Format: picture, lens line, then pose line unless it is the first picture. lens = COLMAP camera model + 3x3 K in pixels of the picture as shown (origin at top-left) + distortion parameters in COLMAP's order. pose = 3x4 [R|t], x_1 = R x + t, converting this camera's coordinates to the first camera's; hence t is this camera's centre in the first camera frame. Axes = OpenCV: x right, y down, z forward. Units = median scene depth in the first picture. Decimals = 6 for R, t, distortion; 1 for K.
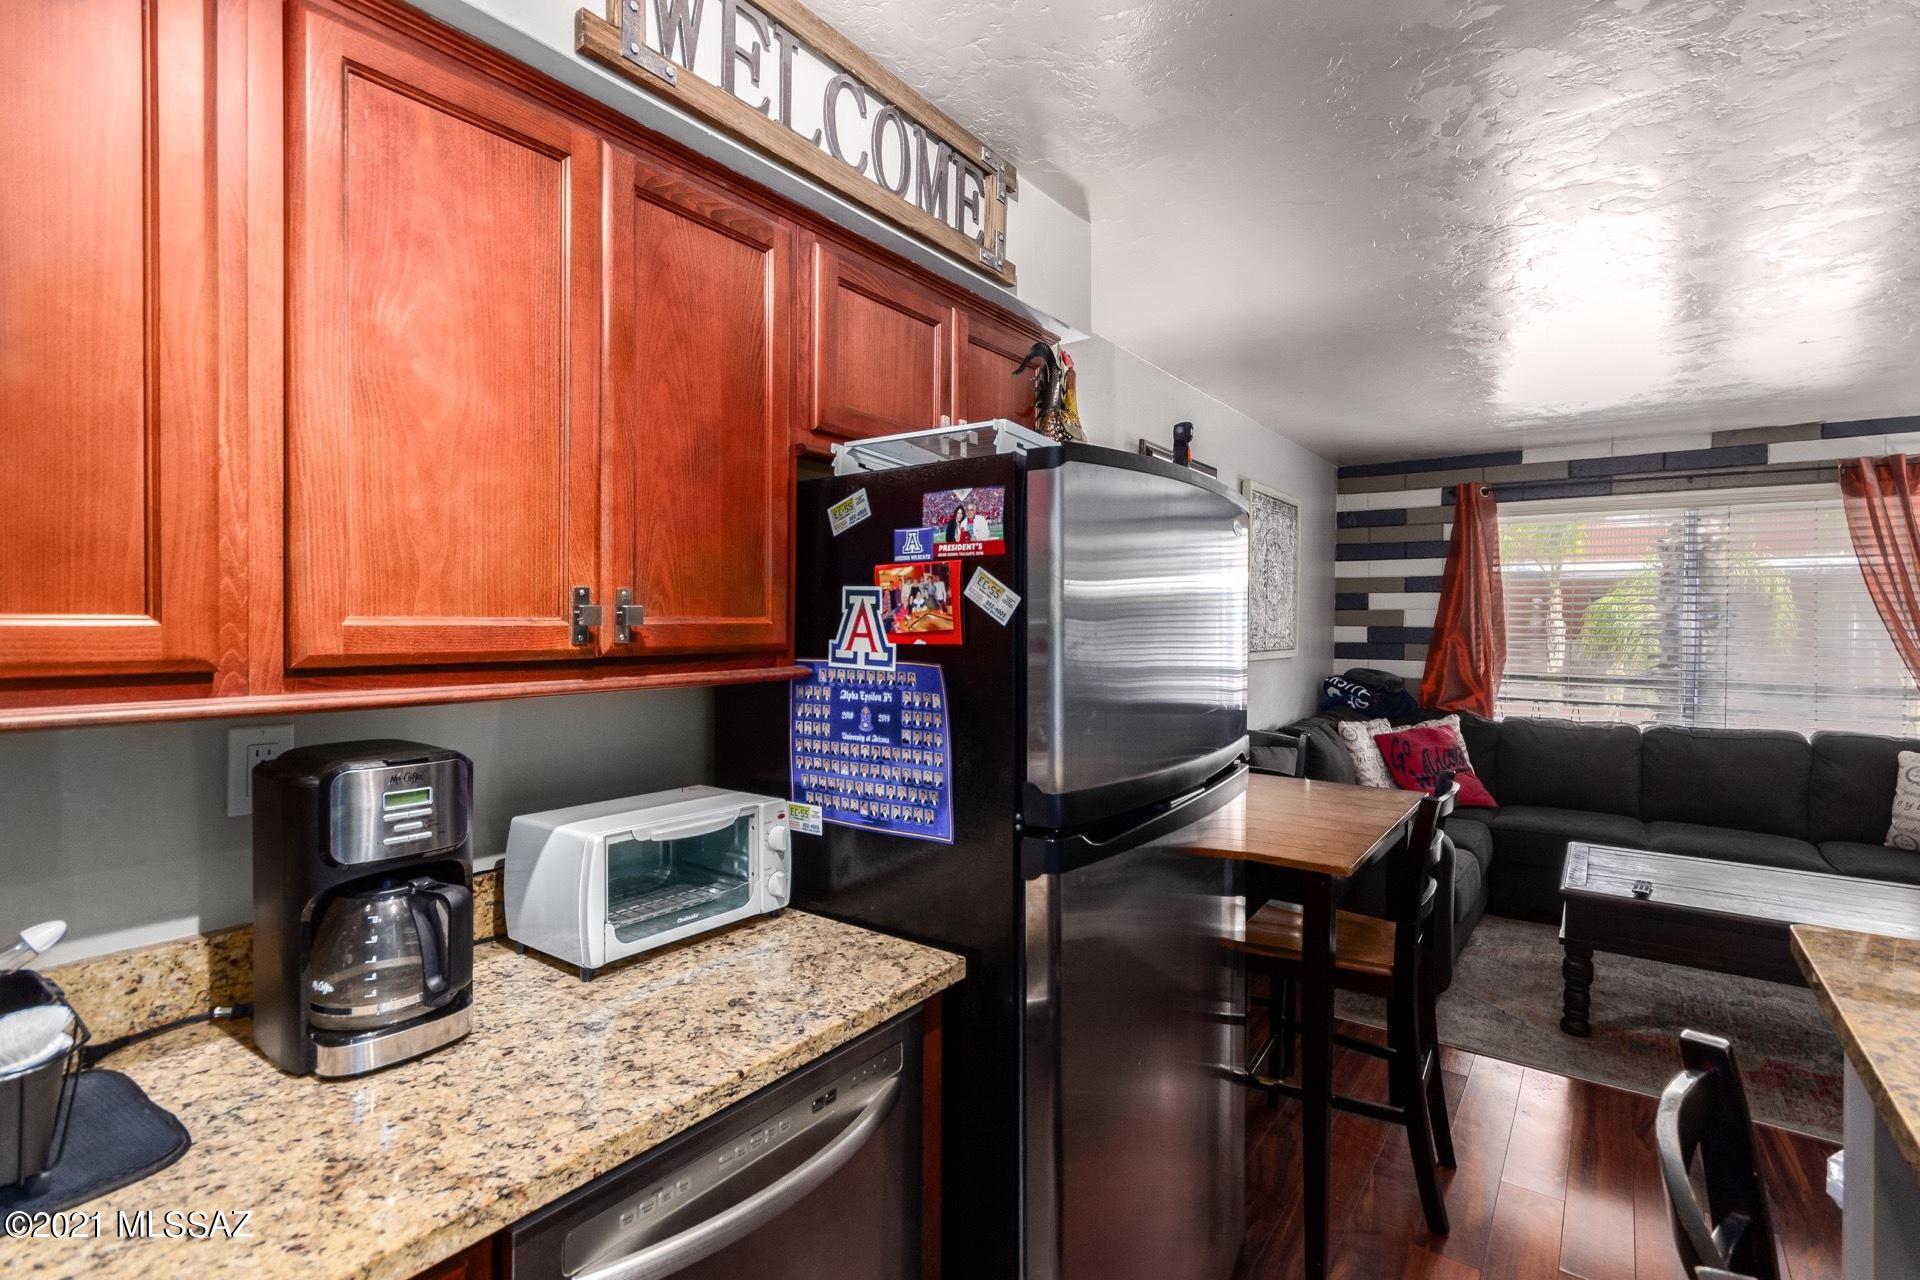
lens RADIAL K [[904.6, 0, 957.4], [0, 904.6, 635.1], [0, 0, 1]] dist [-0.000058, 0.000414]
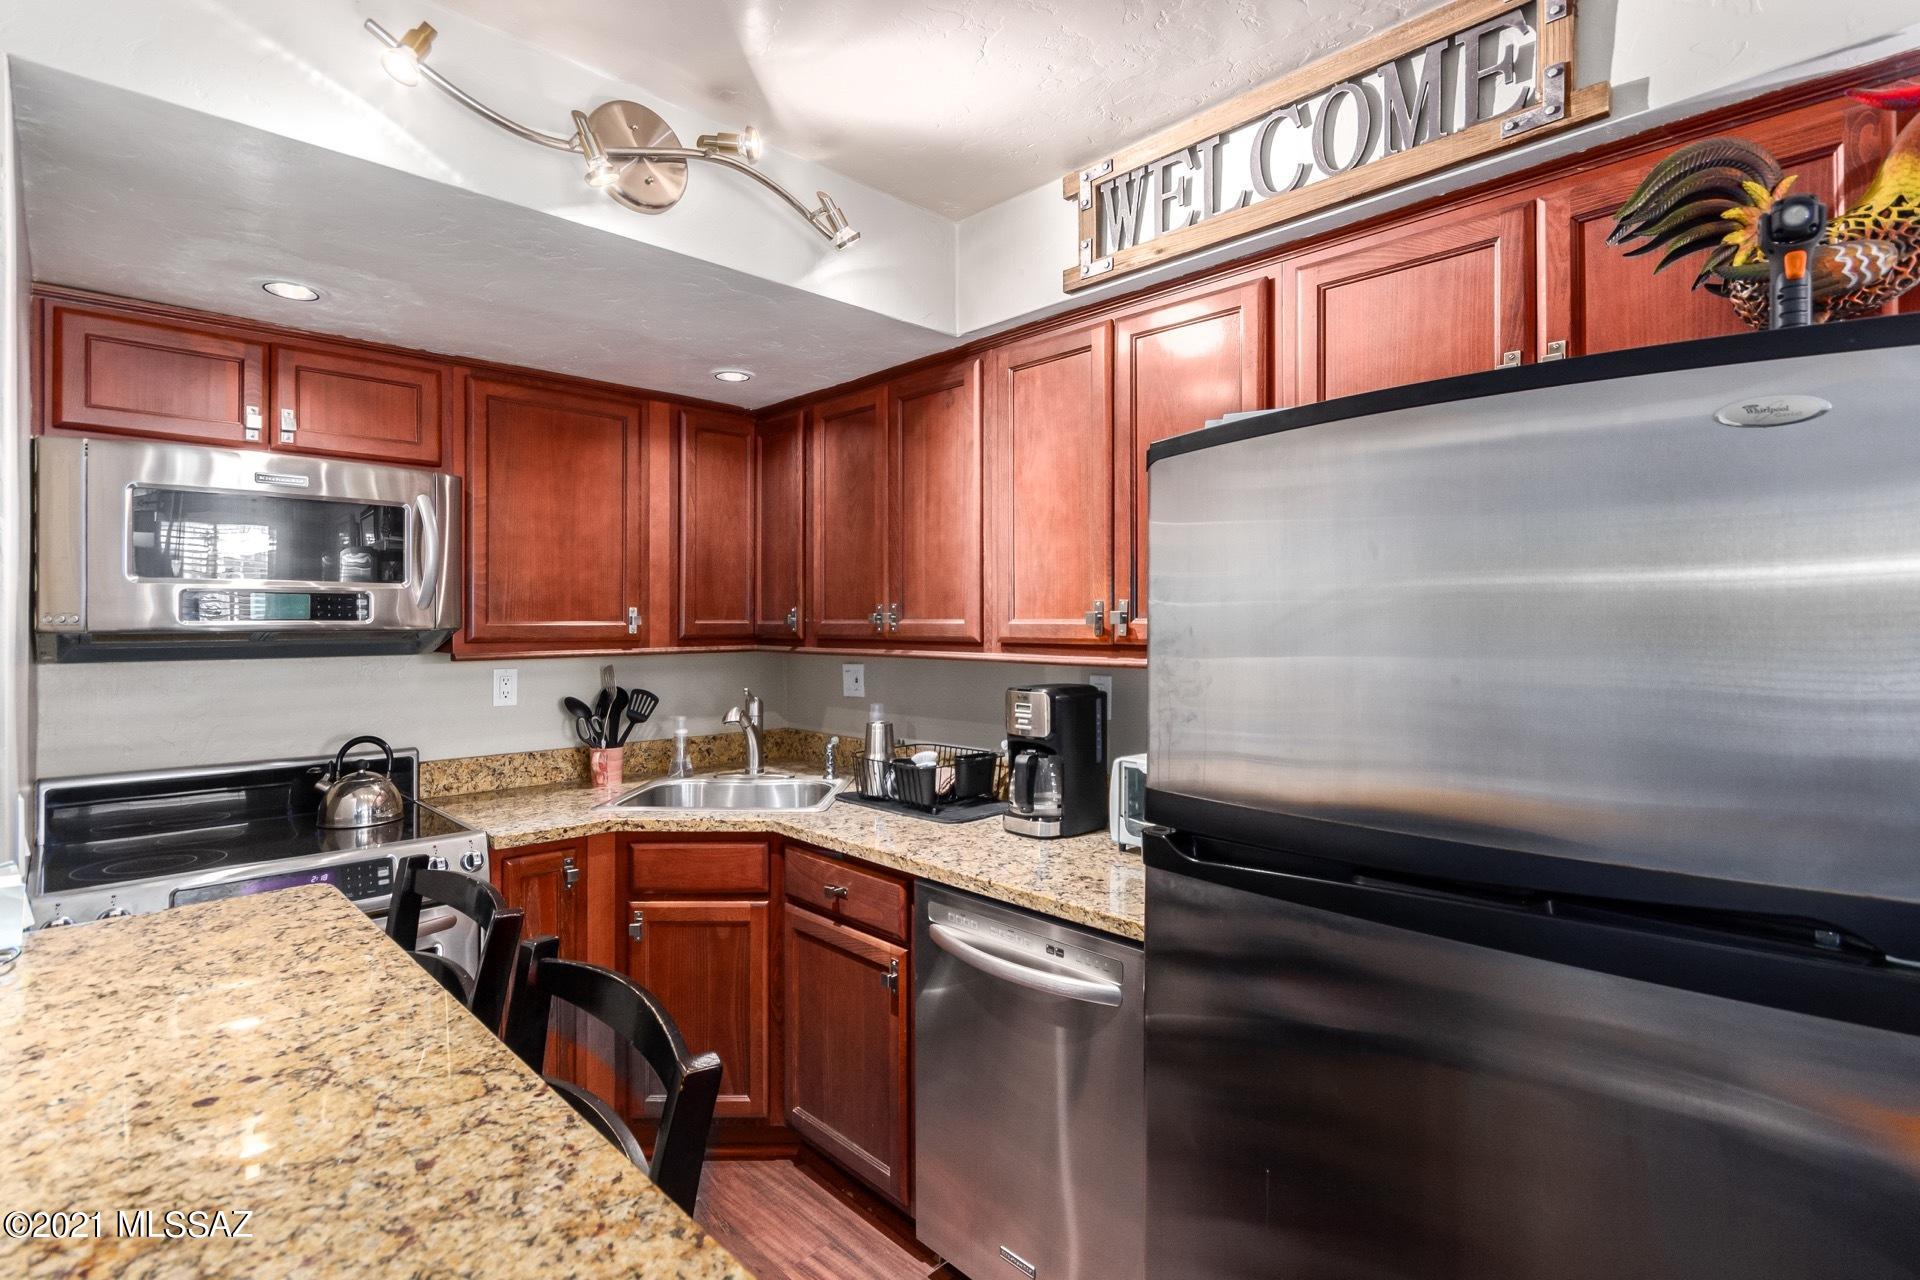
lens RADIAL K [[907.3, 0, 968.3], [0, 907.3, 623.3], [0, 0, 1]] dist [-0.002502, -0.000181]
pose [[-0.157868, -0.004409, -0.987450, 0.337441], [-0.018816, 0.999822, -0.001456, -0.001437], [0.987281, 0.018350, -0.157923, 0.278657]]
